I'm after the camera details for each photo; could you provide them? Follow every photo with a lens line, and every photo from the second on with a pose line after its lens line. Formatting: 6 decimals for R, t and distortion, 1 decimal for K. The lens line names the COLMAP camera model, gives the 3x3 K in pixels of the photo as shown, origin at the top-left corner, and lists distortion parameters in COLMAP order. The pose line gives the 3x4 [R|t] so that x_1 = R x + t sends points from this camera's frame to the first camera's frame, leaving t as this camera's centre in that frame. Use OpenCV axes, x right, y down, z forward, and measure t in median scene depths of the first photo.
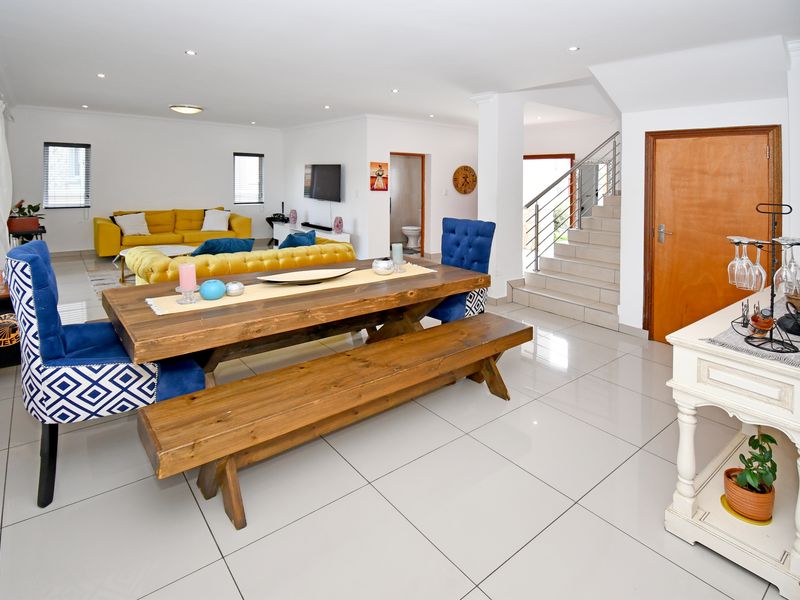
lens RADIAL K [[434.4, 0, 391.1], [0, 434.4, 260.7], [0, 0, 1]] dist [0.049860, -0.049209]
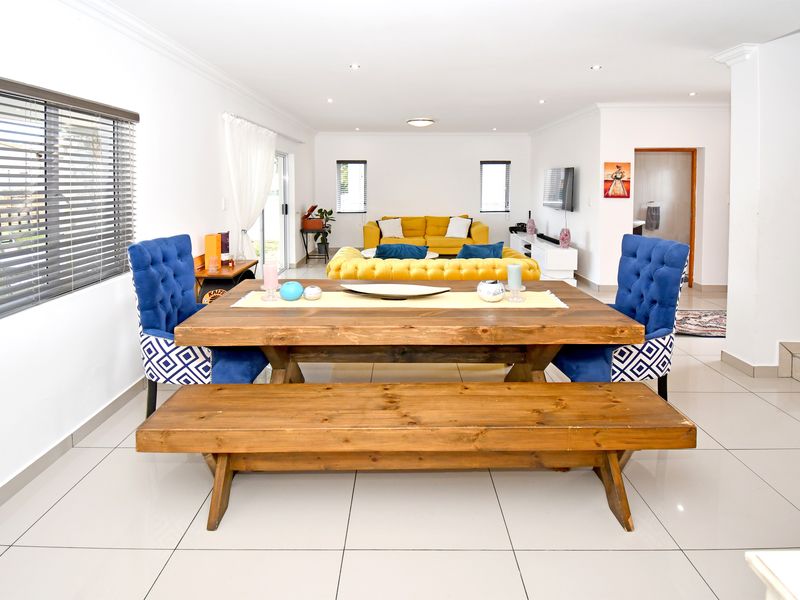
lens RADIAL K [[434.4, 0, 391.1], [0, 434.4, 260.7], [0, 0, 1]] dist [0.049860, -0.049209]
pose [[0.784729, 0.088088, -0.613548, 0.238528], [-0.100436, 0.994840, 0.014373, -0.025839], [0.611648, 0.050343, 0.789527, 0.187589]]
